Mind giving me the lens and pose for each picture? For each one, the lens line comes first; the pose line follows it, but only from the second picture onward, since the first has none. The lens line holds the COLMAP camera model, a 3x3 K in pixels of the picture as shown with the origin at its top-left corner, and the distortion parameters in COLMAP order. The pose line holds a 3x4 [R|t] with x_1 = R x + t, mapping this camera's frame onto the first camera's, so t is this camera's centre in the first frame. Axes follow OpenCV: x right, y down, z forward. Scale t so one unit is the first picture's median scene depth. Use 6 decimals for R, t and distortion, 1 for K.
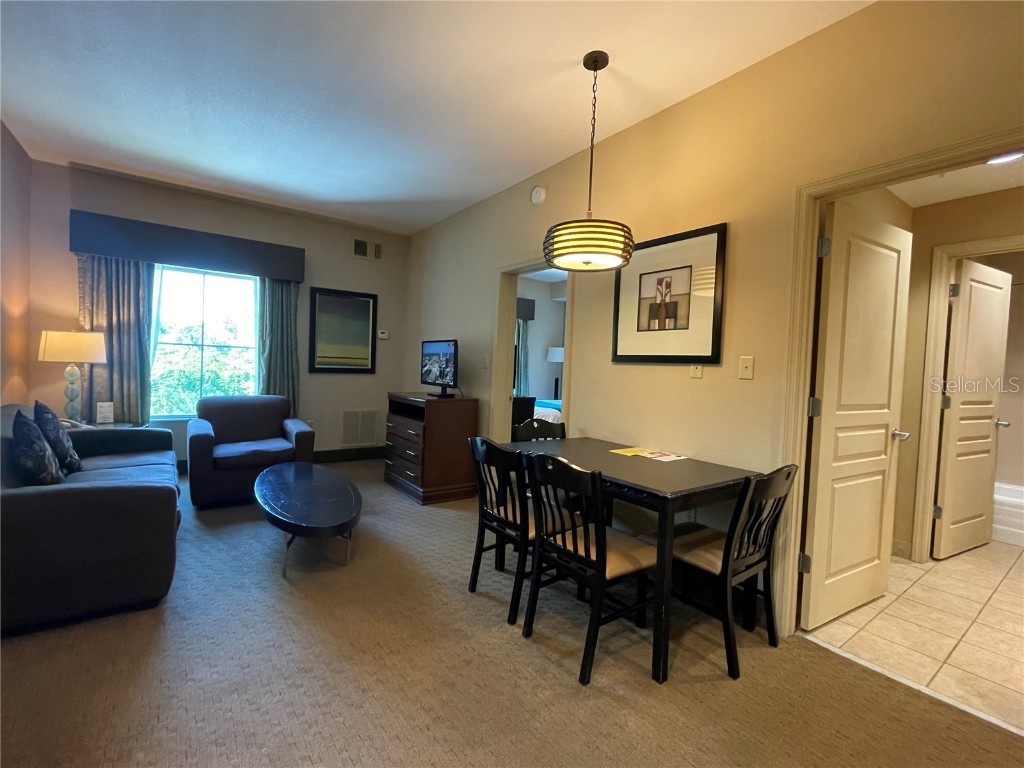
lens RADIAL K [[462.2, 0, 512.0], [0, 462.2, 384.0], [0, 0, 1]] dist [0.000613, 0.000590]
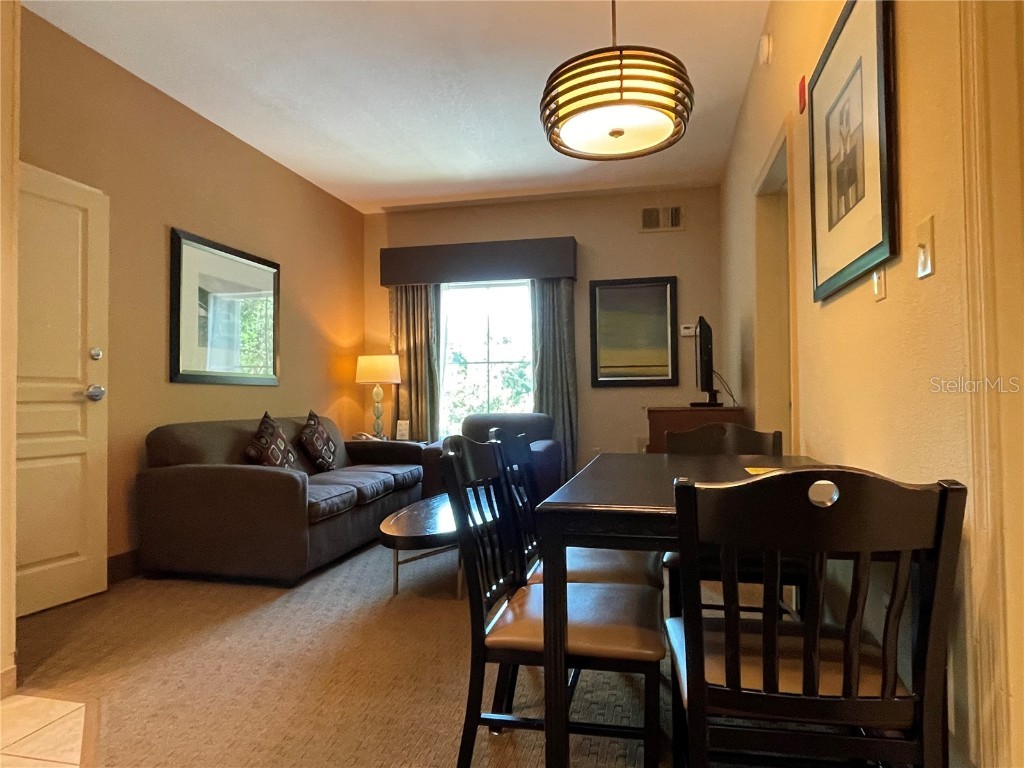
lens RADIAL K [[642.9, 0, 512.0], [0, 642.9, 384.0], [0, 0, 1]] dist [-0.004105, -0.001020]
pose [[0.658131, -0.062669, -0.750291, 0.388200], [0.005199, 0.996884, -0.078706, 0.072034], [0.752886, 0.047898, 0.656406, 0.215083]]
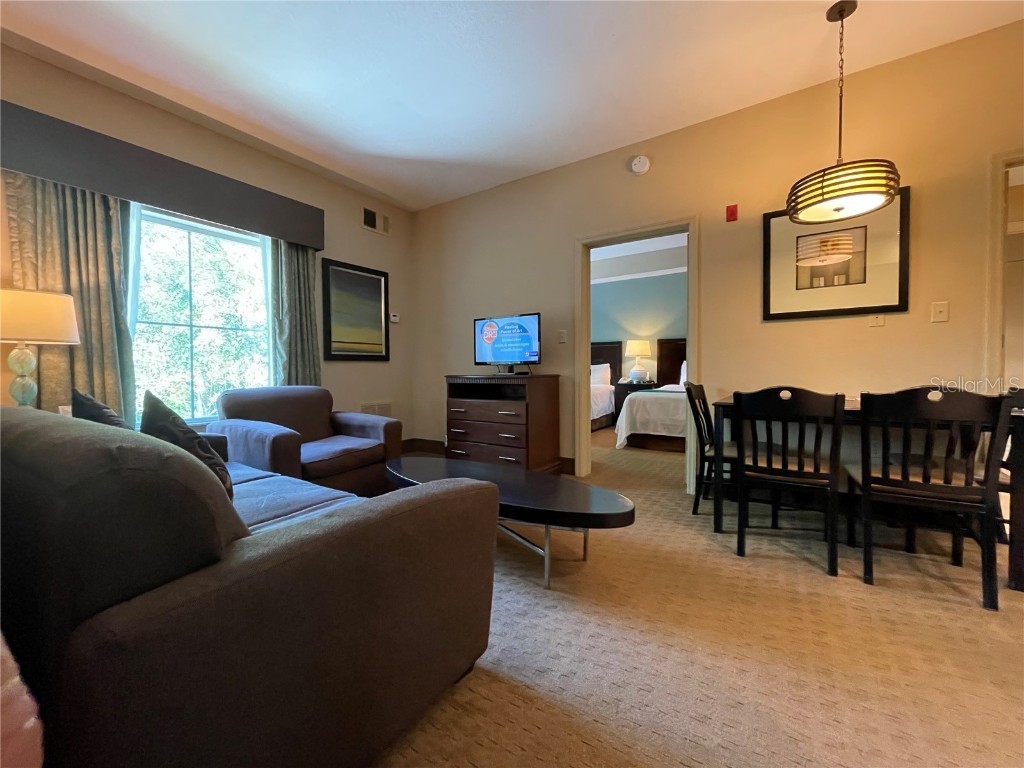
lens RADIAL K [[412.8, 0, 512.0], [0, 412.8, 384.0], [0, 0, 1]] dist [0.000971, 0.000199]
pose [[0.935706, -0.059324, 0.347756, -0.492439], [0.059894, 0.998163, 0.009122, 0.040378], [-0.347658, 0.012293, 0.937541, 0.231965]]
